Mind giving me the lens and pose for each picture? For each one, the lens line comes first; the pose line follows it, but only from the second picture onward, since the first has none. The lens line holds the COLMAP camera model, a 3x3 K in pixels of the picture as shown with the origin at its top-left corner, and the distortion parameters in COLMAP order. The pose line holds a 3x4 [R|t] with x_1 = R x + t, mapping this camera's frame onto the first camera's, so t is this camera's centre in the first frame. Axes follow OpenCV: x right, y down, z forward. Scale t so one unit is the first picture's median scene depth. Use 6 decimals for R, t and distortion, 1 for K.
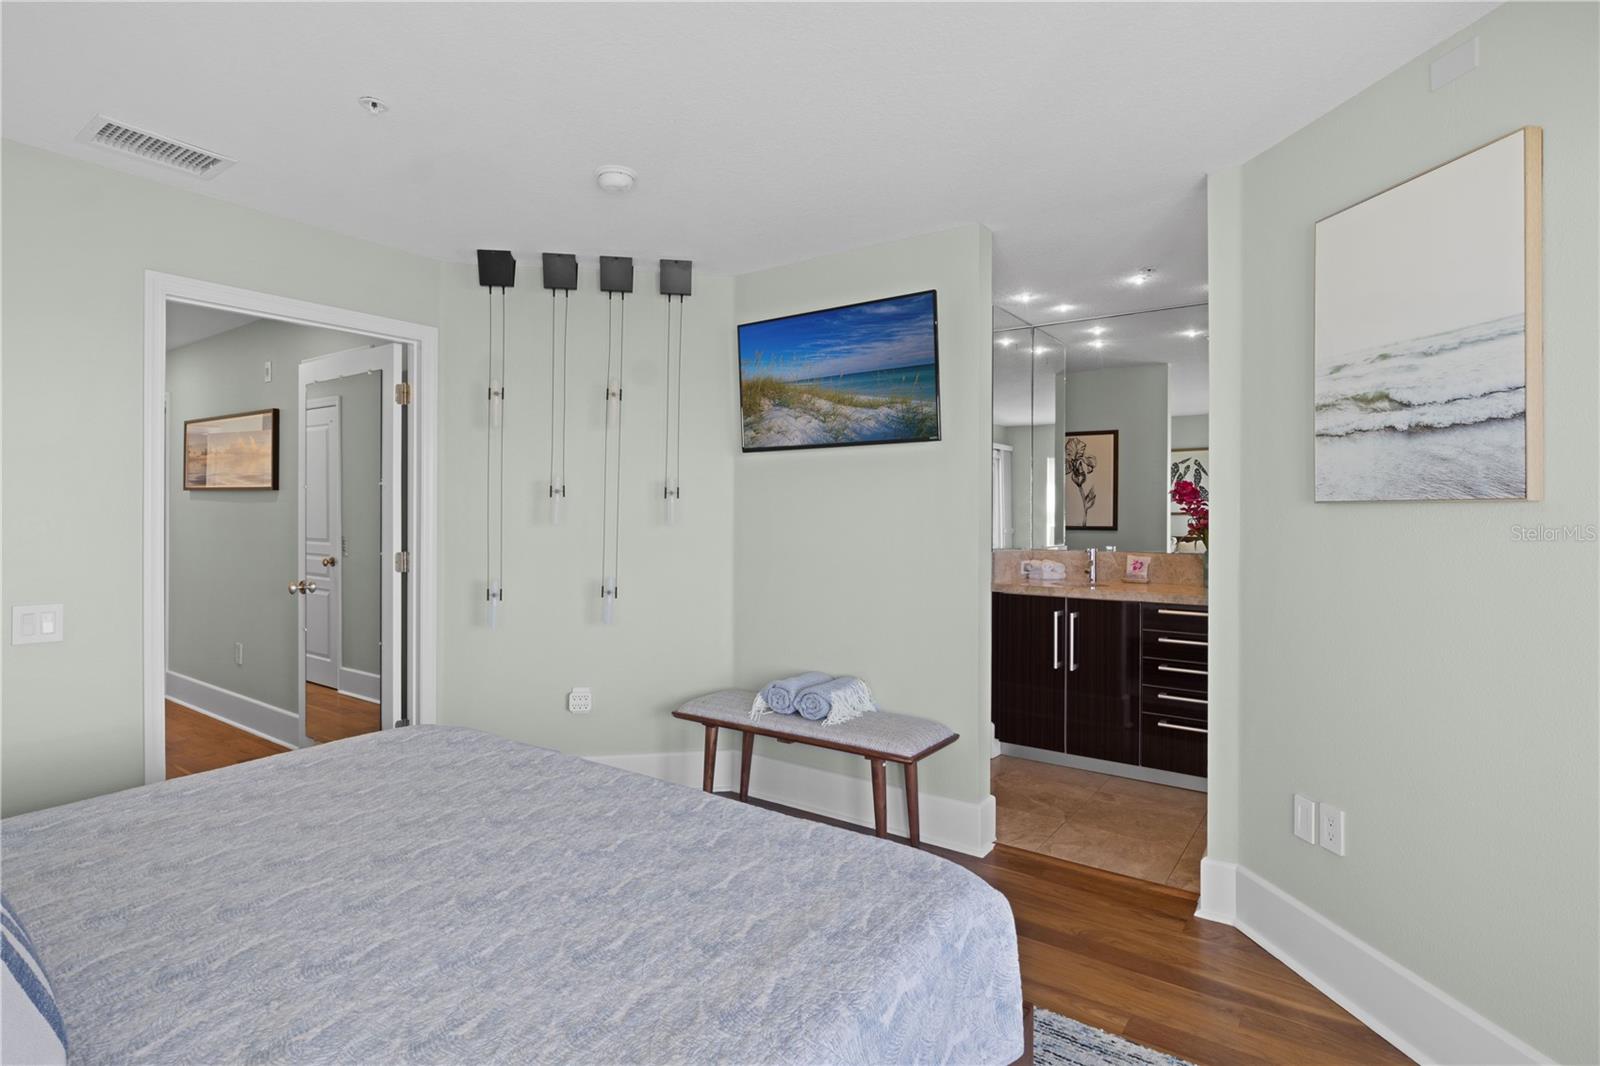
lens RADIAL K [[809.6, 0, 793.9], [0, 809.6, 520.5], [0, 0, 1]] dist [-0.004420, -0.001320]
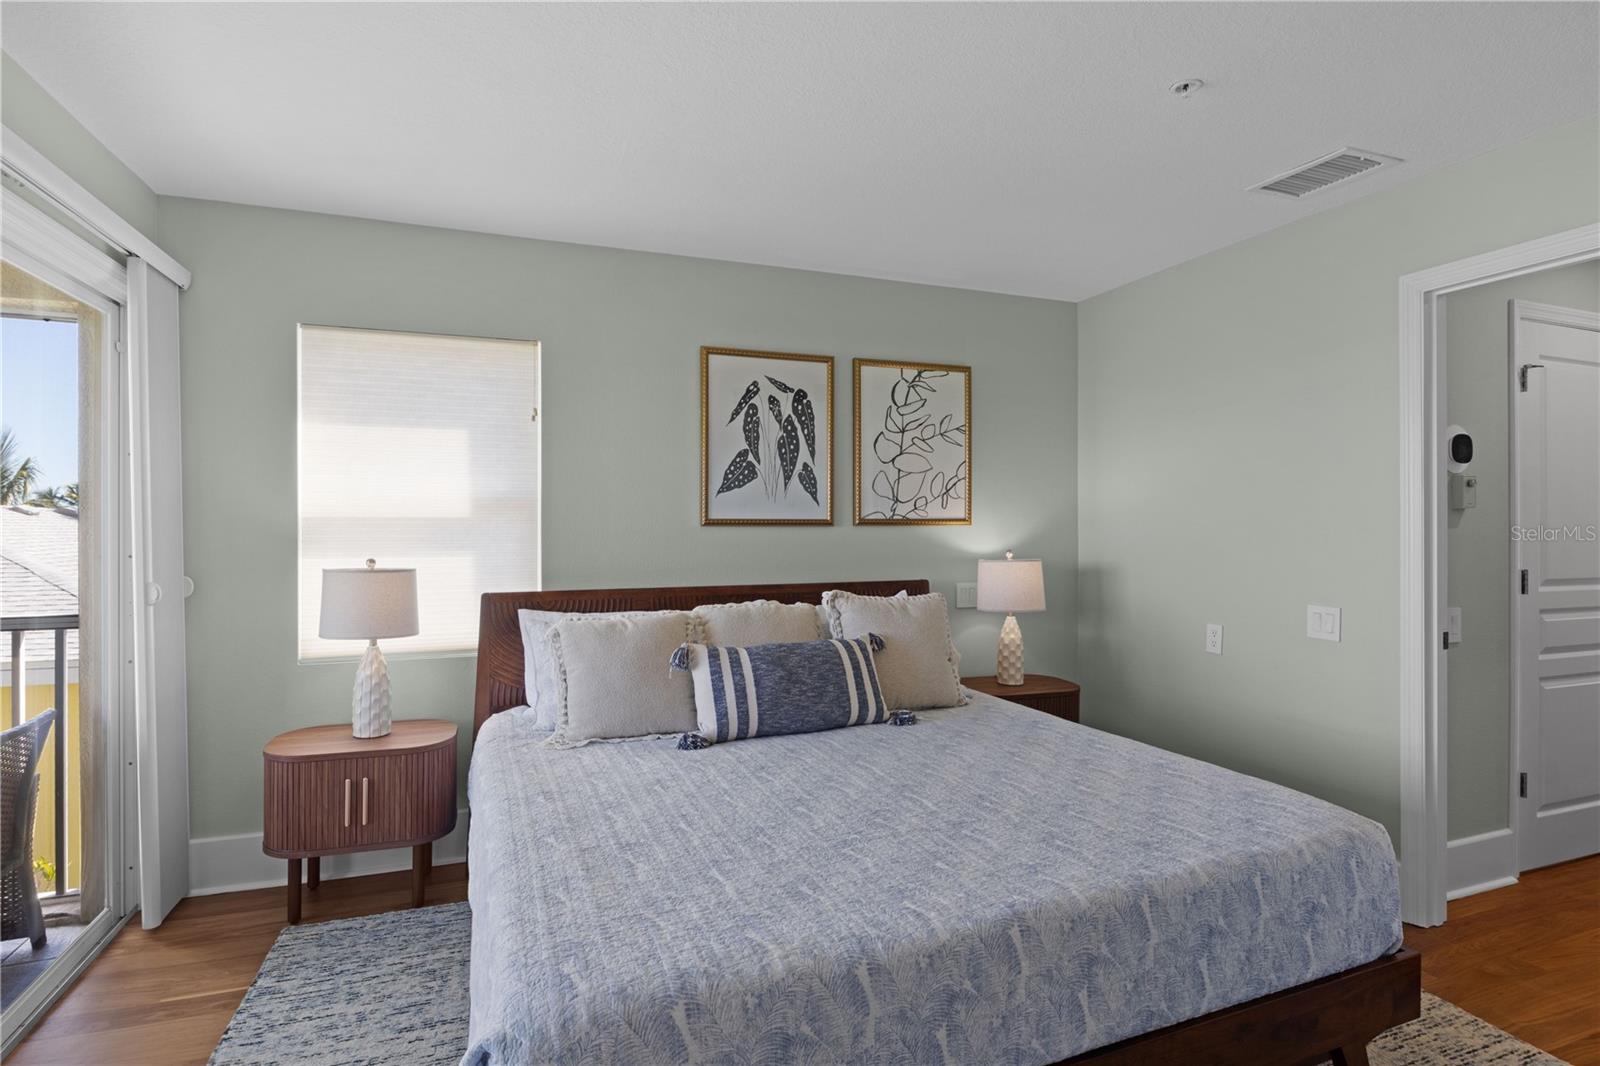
lens RADIAL K [[809.6, 0, 795.0], [0, 809.6, 532.1], [0, 0, 1]] dist [-0.004420, -0.001320]
pose [[-0.560289, 0.001927, -0.828295, 0.659619], [-0.007275, 0.999947, 0.007247, -0.006334], [0.828265, 0.010086, -0.560246, 1.513989]]
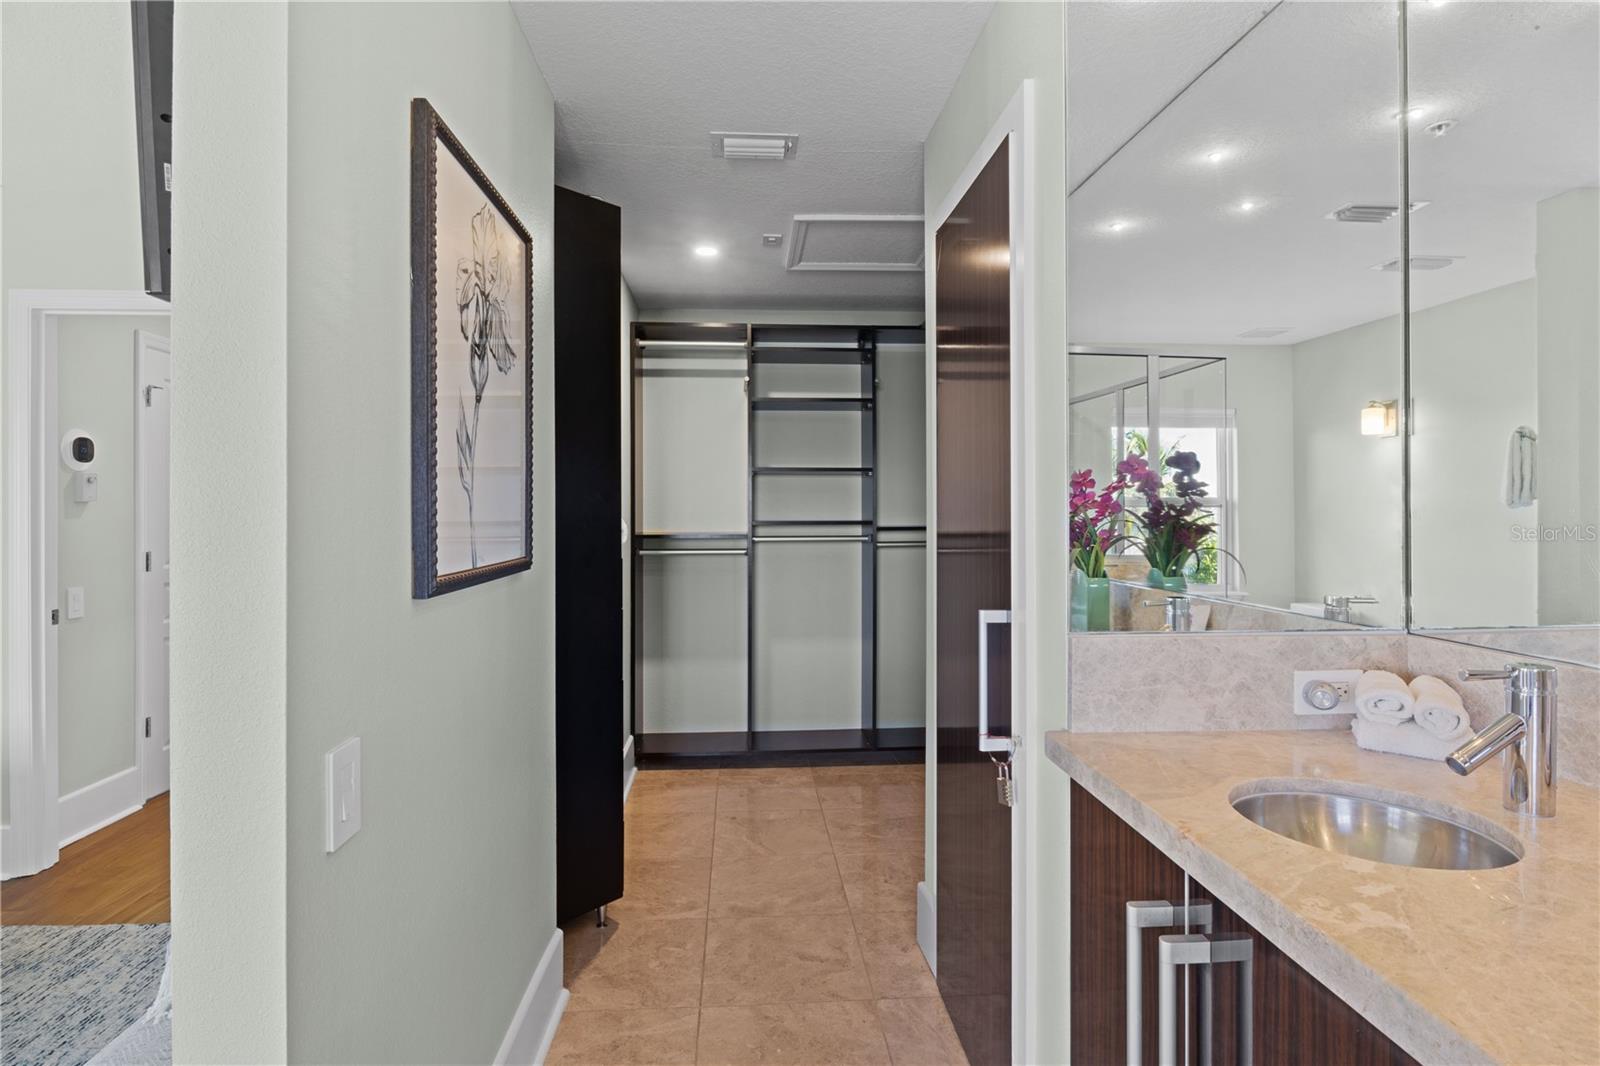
lens RADIAL K [[809.6, 0, 783.3], [0, 809.6, 509.8], [0, 0, 1]] dist [-0.004420, -0.001320]
pose [[0.629260, -0.005957, -0.777172, 1.077855], [-0.001213, 0.999962, -0.008647, -0.019092], [0.777194, 0.006384, 0.629229, 1.819663]]
